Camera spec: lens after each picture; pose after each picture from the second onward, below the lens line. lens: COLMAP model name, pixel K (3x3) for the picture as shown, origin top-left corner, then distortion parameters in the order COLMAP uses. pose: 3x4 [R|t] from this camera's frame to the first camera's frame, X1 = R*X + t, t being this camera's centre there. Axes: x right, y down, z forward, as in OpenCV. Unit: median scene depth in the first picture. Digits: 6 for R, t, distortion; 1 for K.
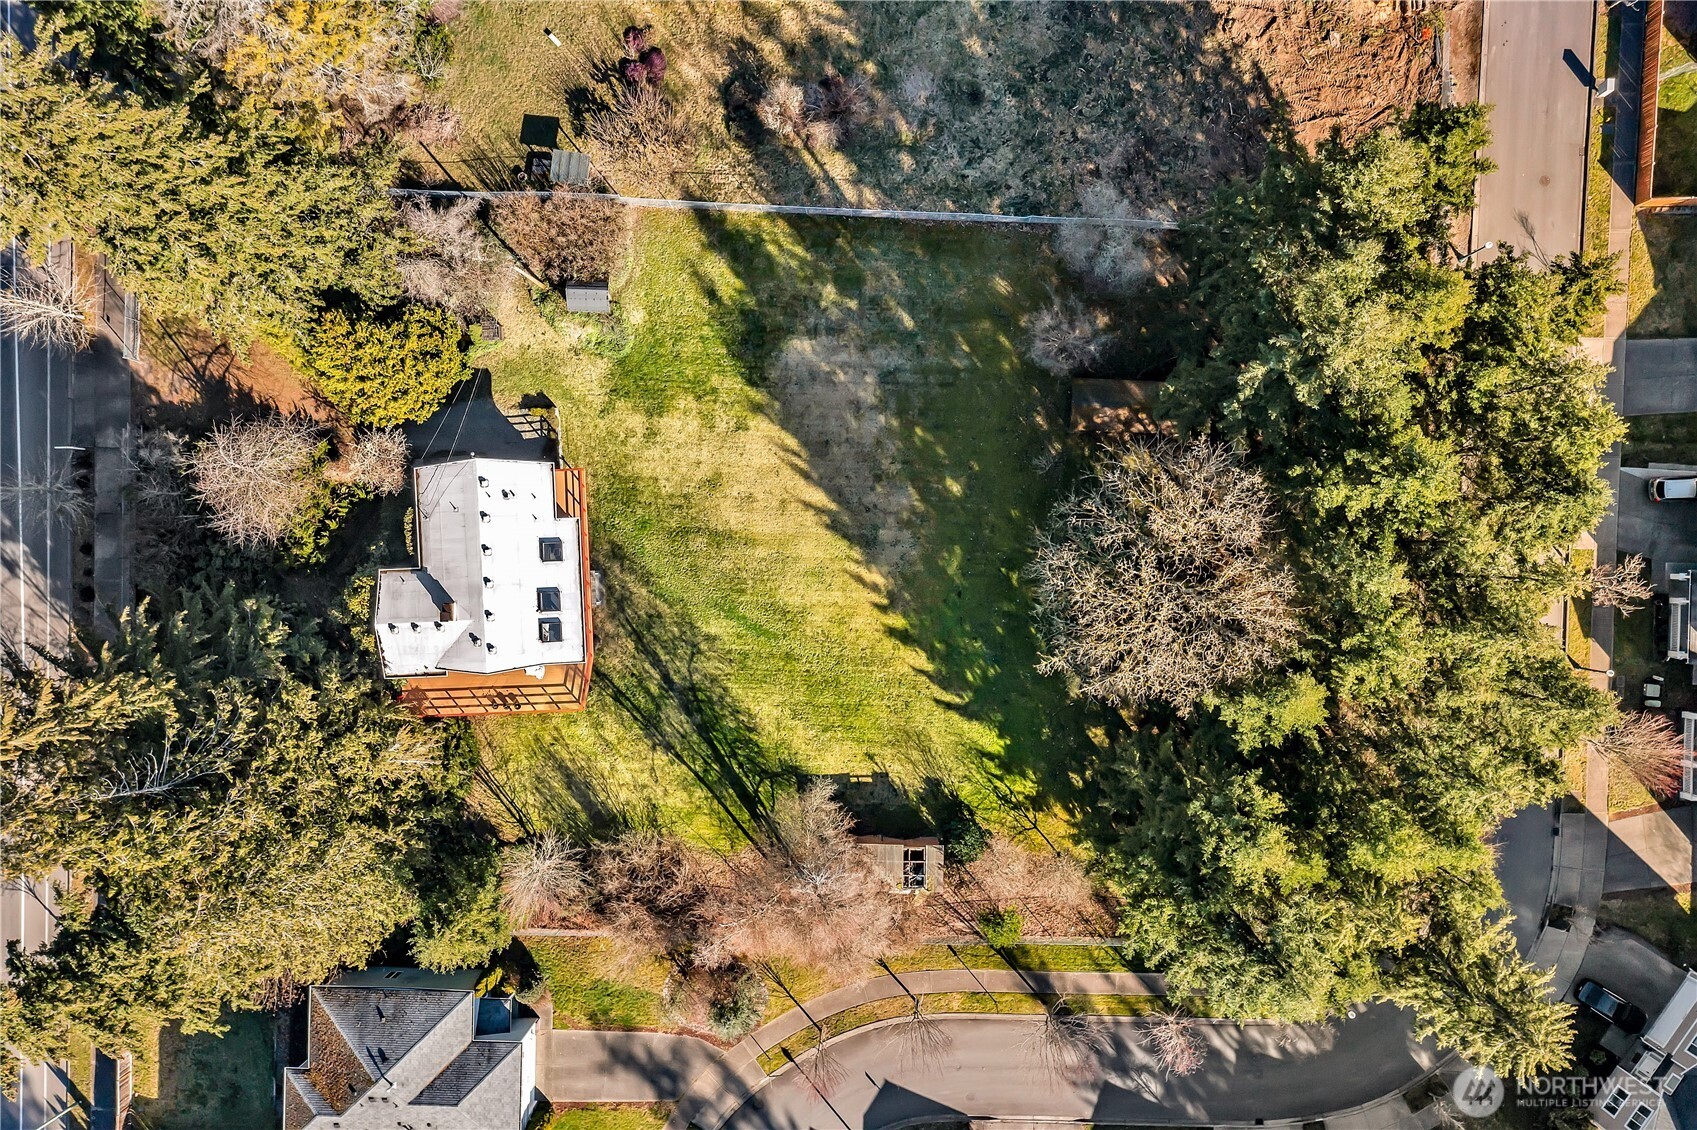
lens RADIAL K [[1340.6, 0, 966.7], [0, 1340.6, 145.9], [0, 0, 1]] dist [-0.003188, -0.001517]
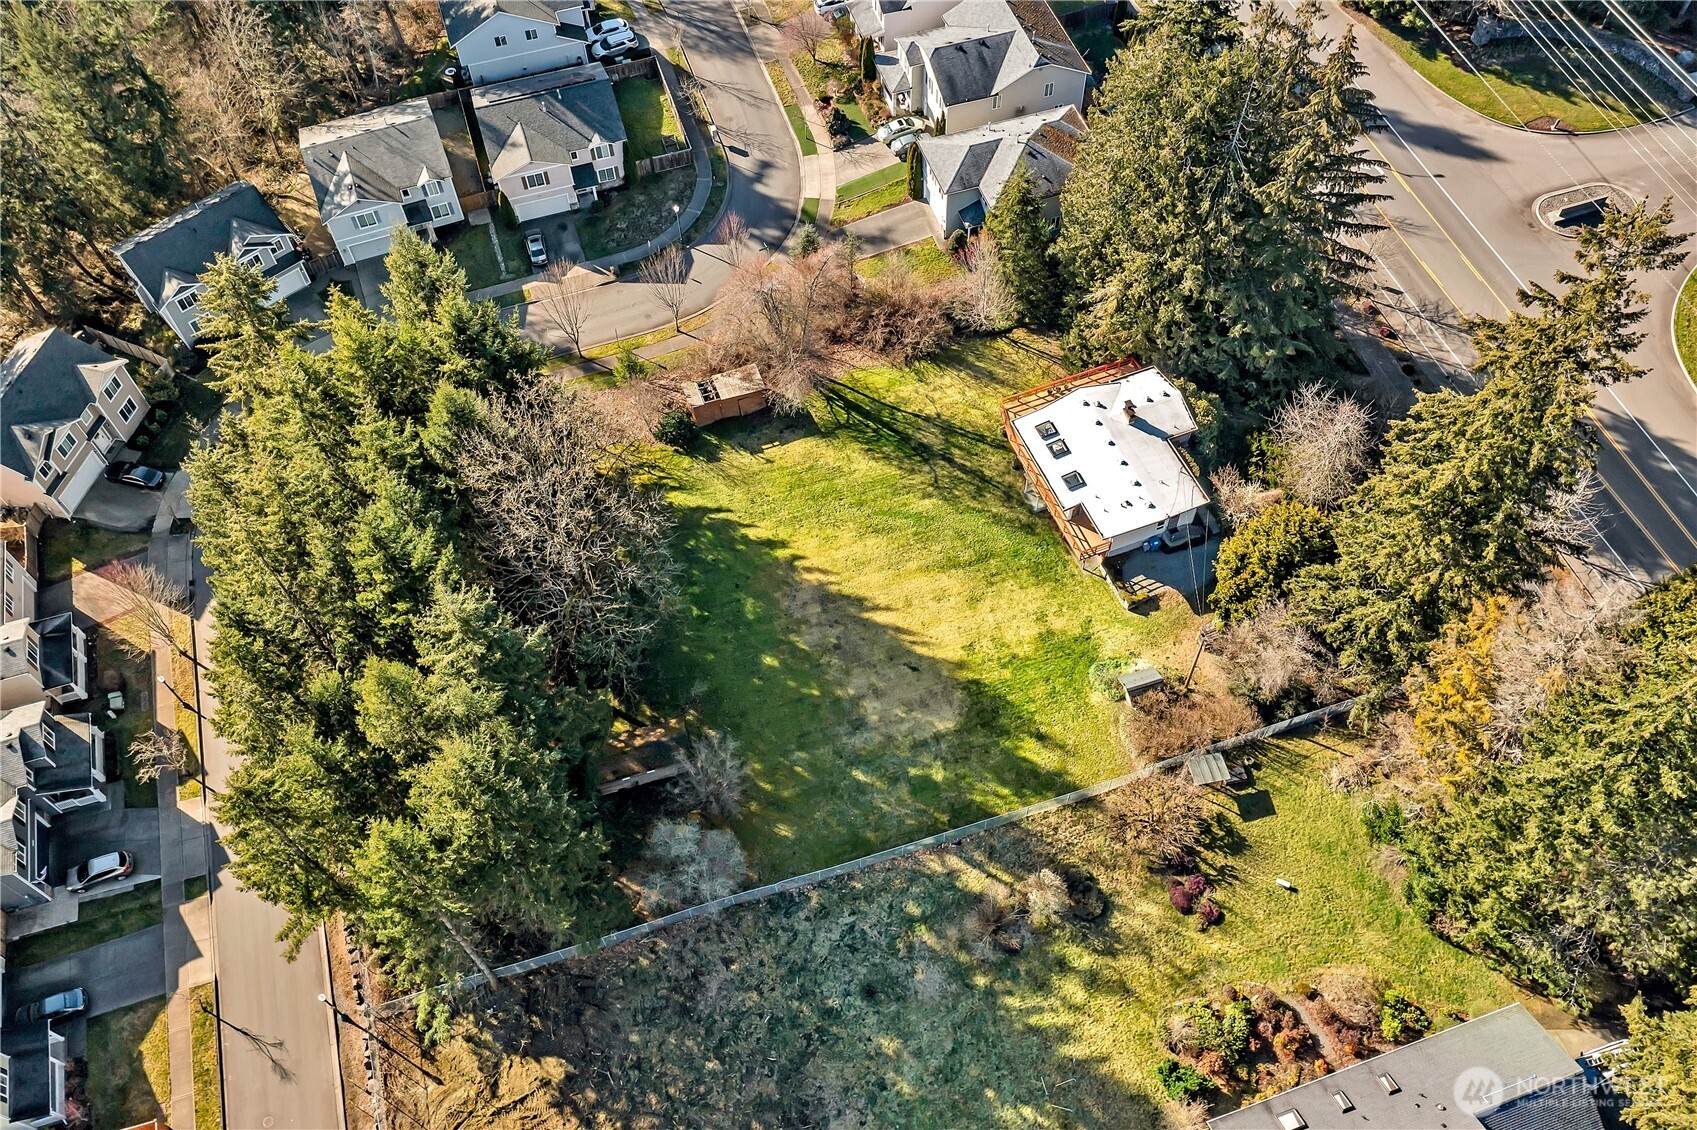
lens RADIAL K [[1371.4, 0, 848.5], [0, 1371.4, 565.0], [0, 0, 1]] dist [-0.005512, -0.005062]
pose [[-0.943390, 0.299572, -0.142380, 0.067921], [-0.329523, -0.797551, 0.505298, -0.282019], [0.037818, 0.523611, 0.851118, -0.004214]]
